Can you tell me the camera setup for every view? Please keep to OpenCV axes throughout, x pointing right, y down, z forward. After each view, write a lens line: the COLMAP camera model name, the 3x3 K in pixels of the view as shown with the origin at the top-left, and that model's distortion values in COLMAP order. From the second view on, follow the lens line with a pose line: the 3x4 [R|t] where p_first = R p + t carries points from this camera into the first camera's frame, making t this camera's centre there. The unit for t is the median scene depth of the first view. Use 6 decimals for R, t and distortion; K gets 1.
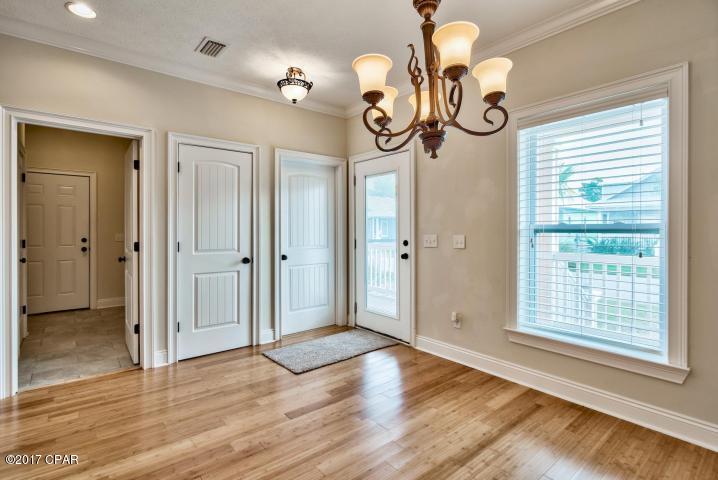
lens RADIAL K [[356.9, 0, 356.3], [0, 356.9, 231.1], [0, 0, 1]] dist [0.000768, 0.000359]
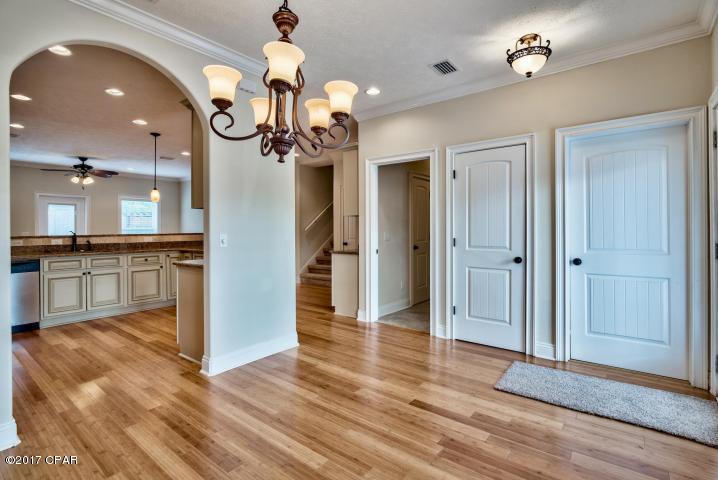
lens RADIAL K [[356.9, 0, 356.3], [0, 356.9, 231.1], [0, 0, 1]] dist [0.000768, 0.000359]
pose [[0.207145, 0.005580, -0.978294, 0.527083], [0.001199, 0.999982, 0.005958, -0.000162], [0.978310, -0.002407, 0.207134, 0.395163]]
